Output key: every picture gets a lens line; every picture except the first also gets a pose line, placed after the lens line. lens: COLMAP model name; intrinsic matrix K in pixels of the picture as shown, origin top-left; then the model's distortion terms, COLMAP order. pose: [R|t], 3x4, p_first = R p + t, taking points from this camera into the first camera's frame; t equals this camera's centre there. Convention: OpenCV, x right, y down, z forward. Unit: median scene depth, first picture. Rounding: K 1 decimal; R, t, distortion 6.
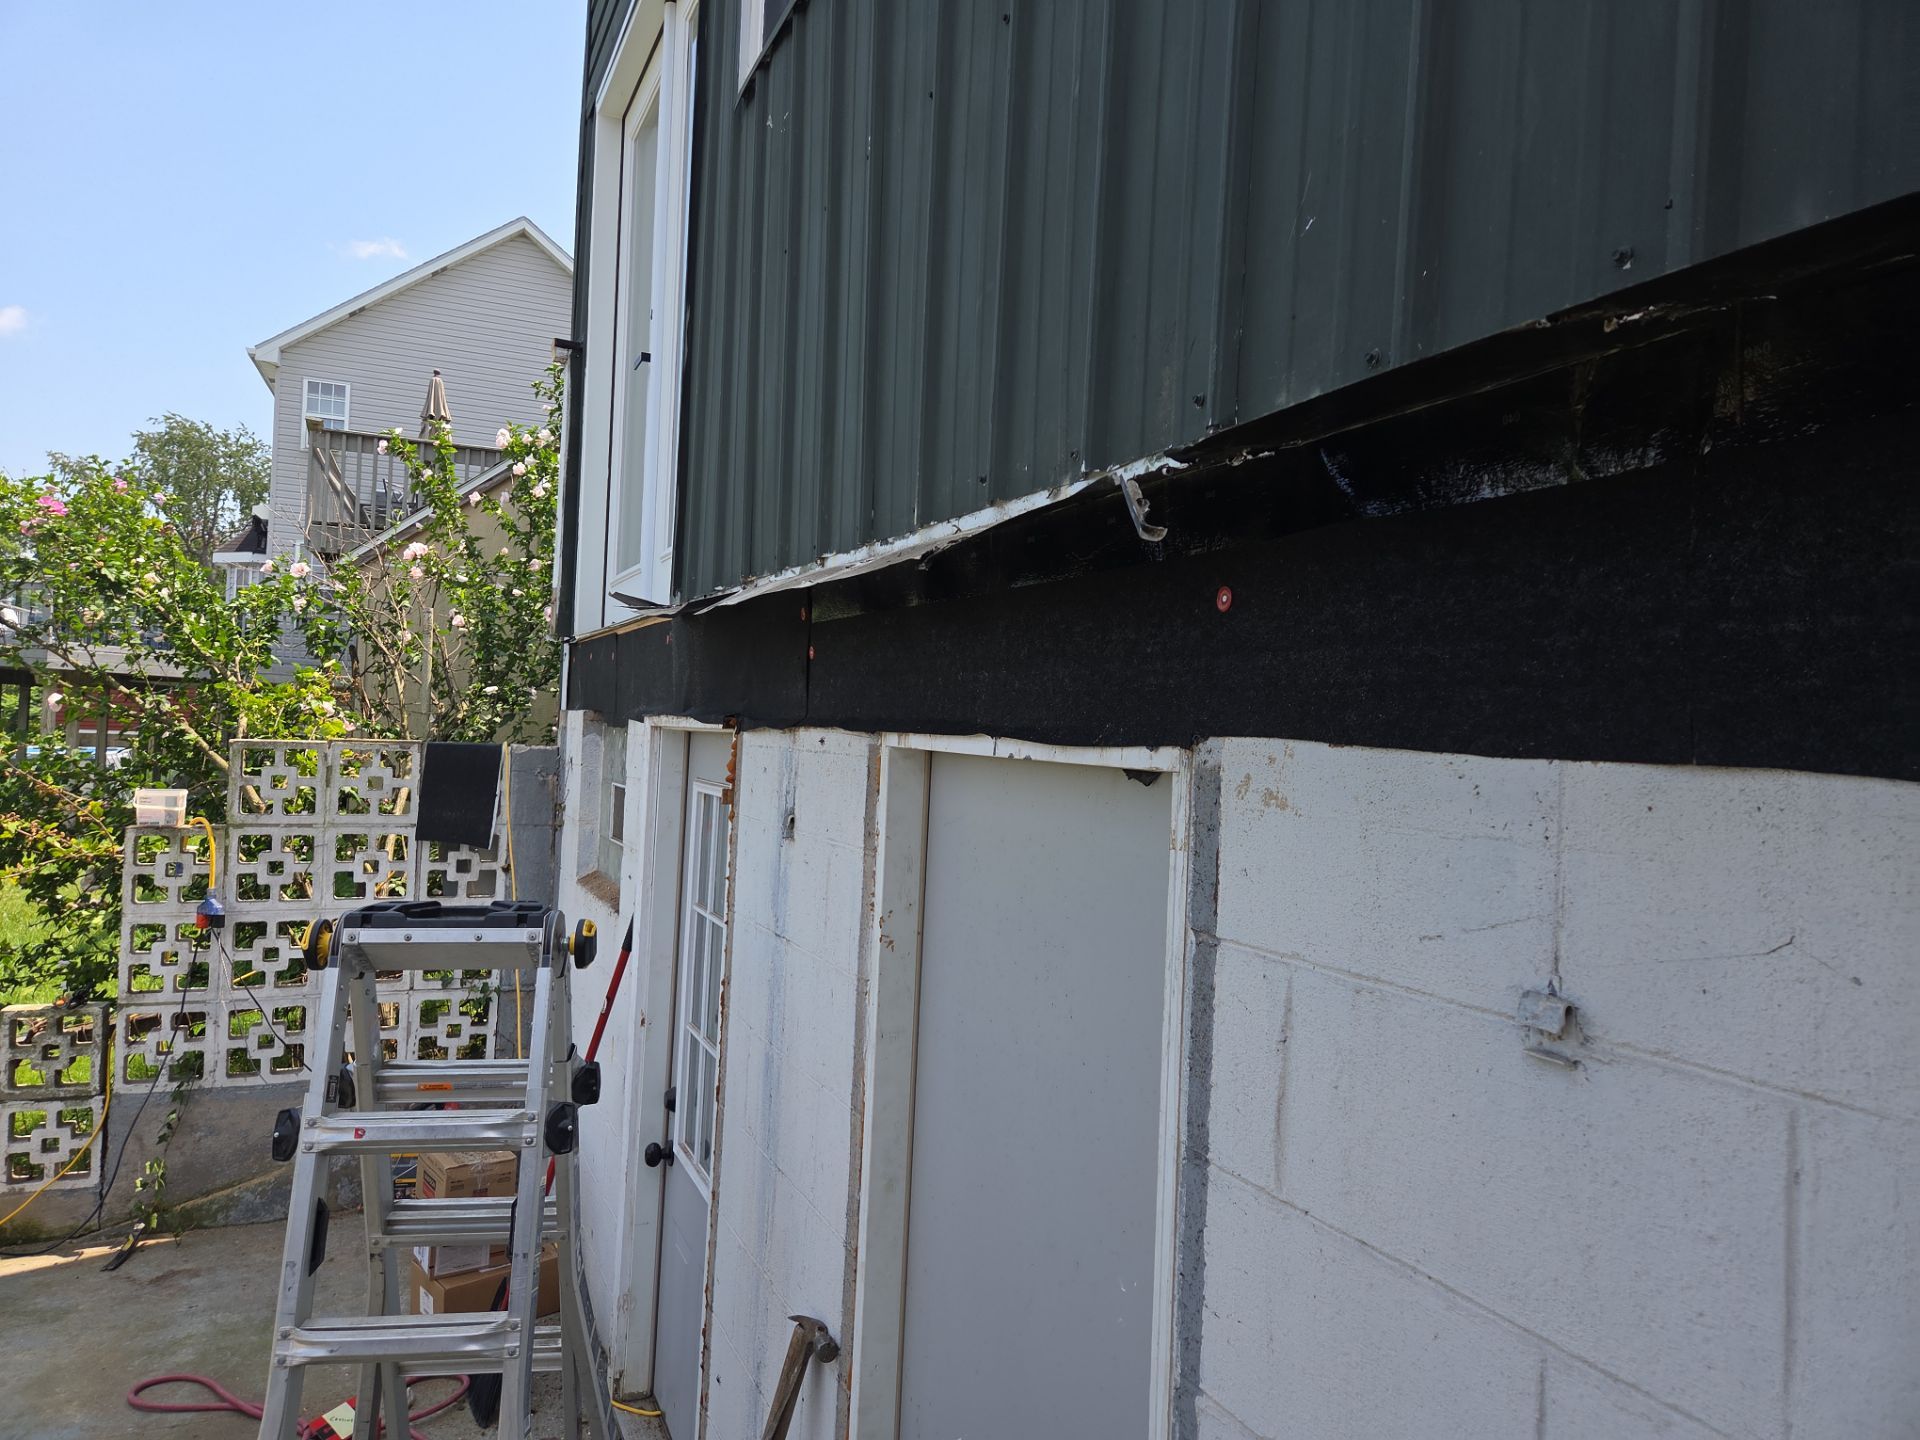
lens RADIAL K [[1277.2, 0, 976.6], [0, 1277.2, 707.8], [0, 0, 1]] dist [0.087433, -0.072728]
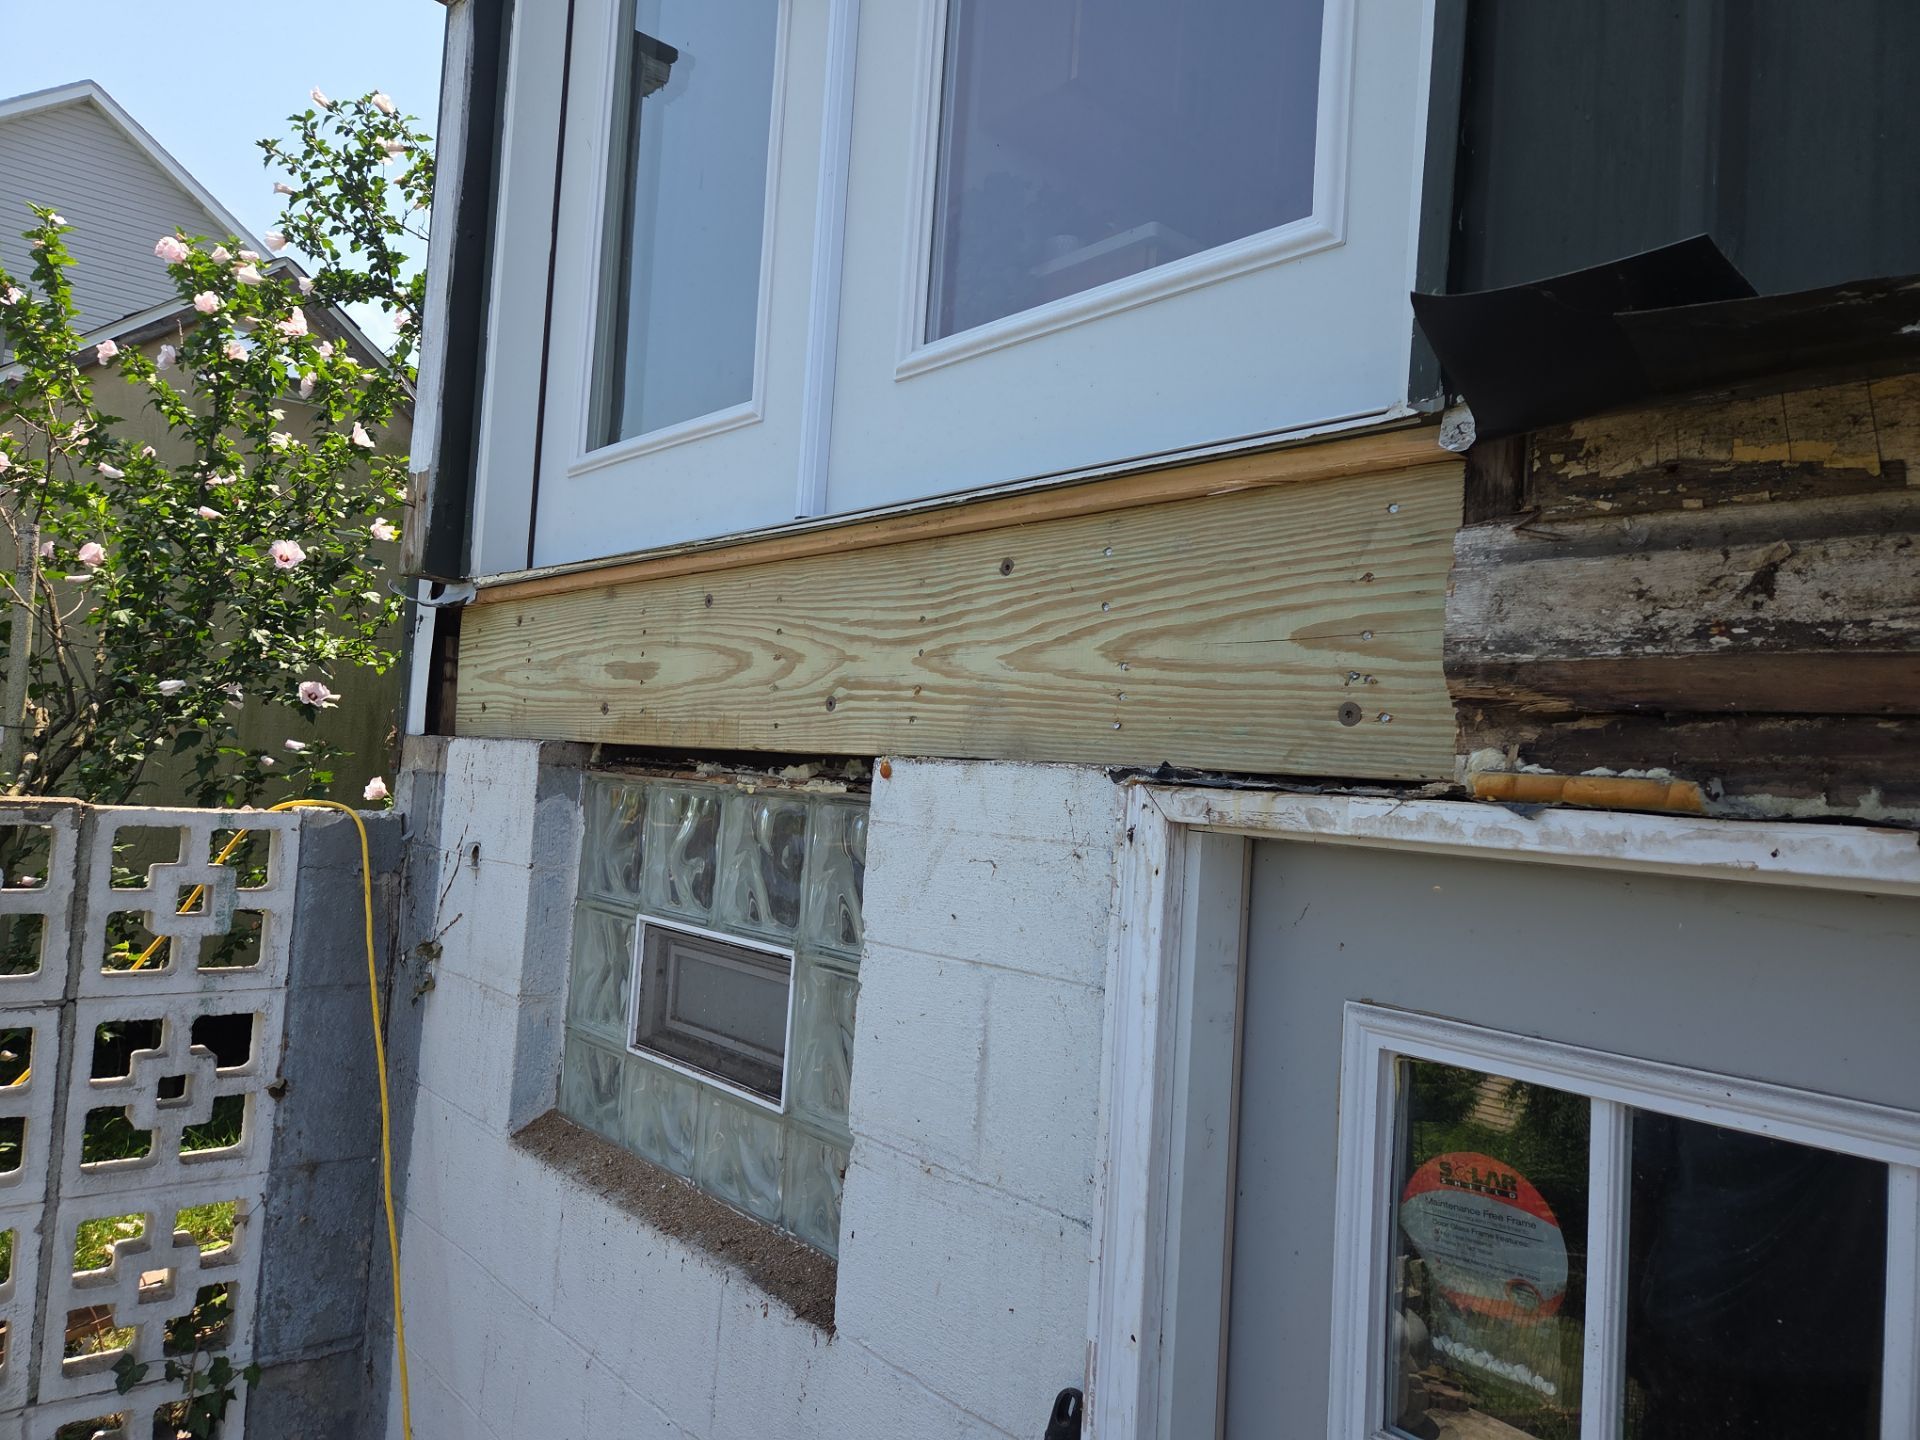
lens RADIAL K [[1277.6, 0, 964.1], [0, 1277.6, 704.7], [0, 0, 1]] dist [0.086056, -0.072258]
pose [[0.958124, 0.036165, 0.284062, -0.289708], [-0.030107, 0.999217, -0.025667, -0.003183], [-0.284768, 0.016040, 0.958462, 0.534897]]
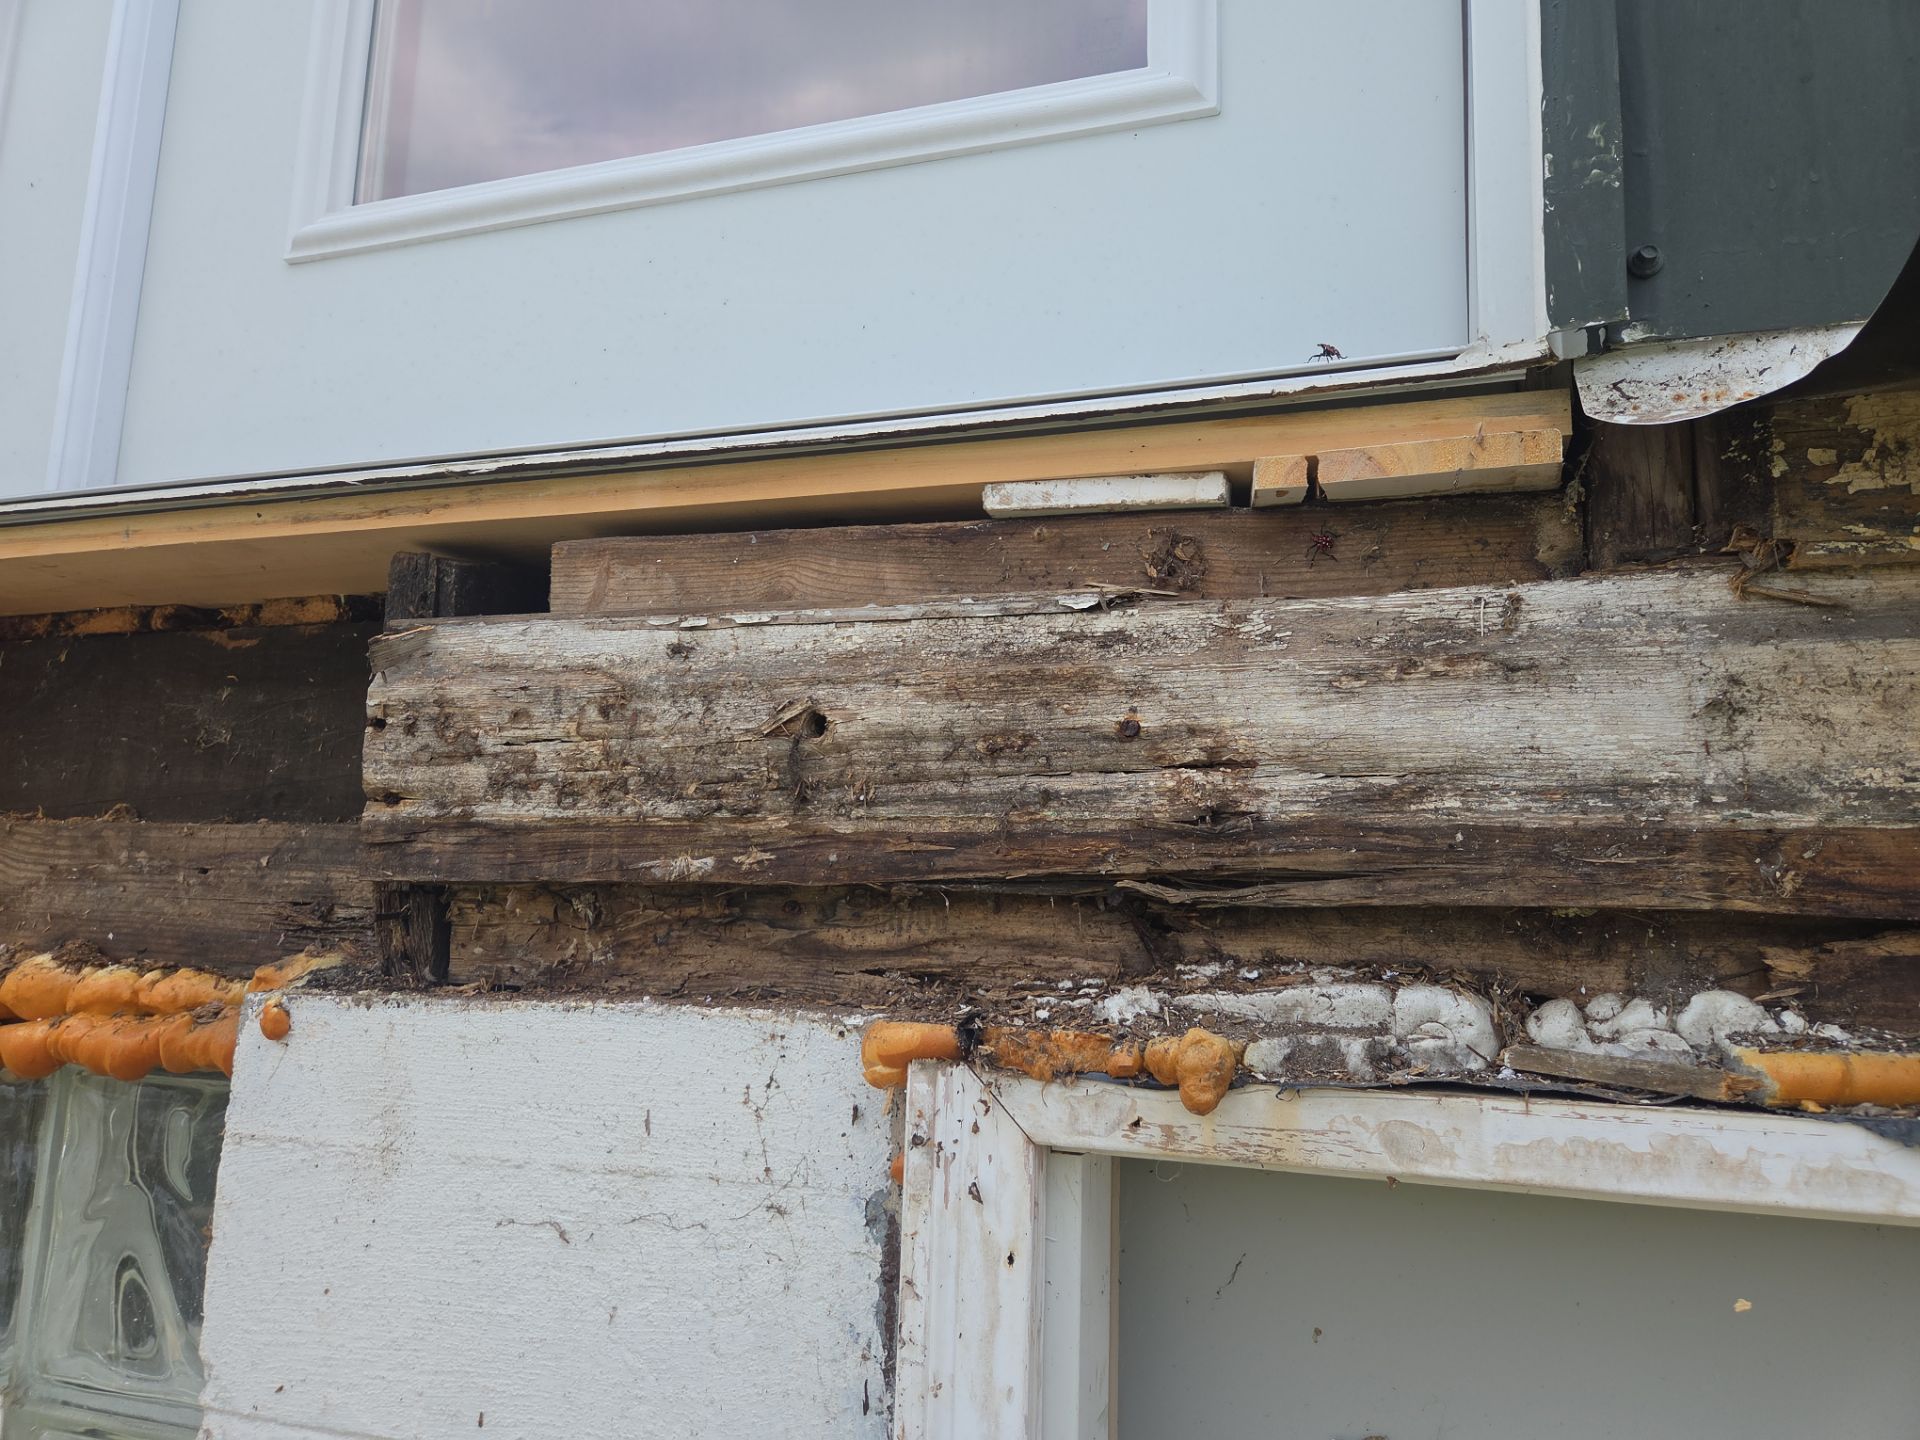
lens RADIAL K [[1299.4, 0, 950.4], [0, 1299.4, 726.8], [0, 0, 1]] dist [0.071665, -0.073617]
pose [[0.695113, 0.091018, 0.713115, -0.275500], [-0.017904, 0.993837, -0.109396, -0.012773], [-0.718677, 0.063275, 0.692459, 0.677271]]
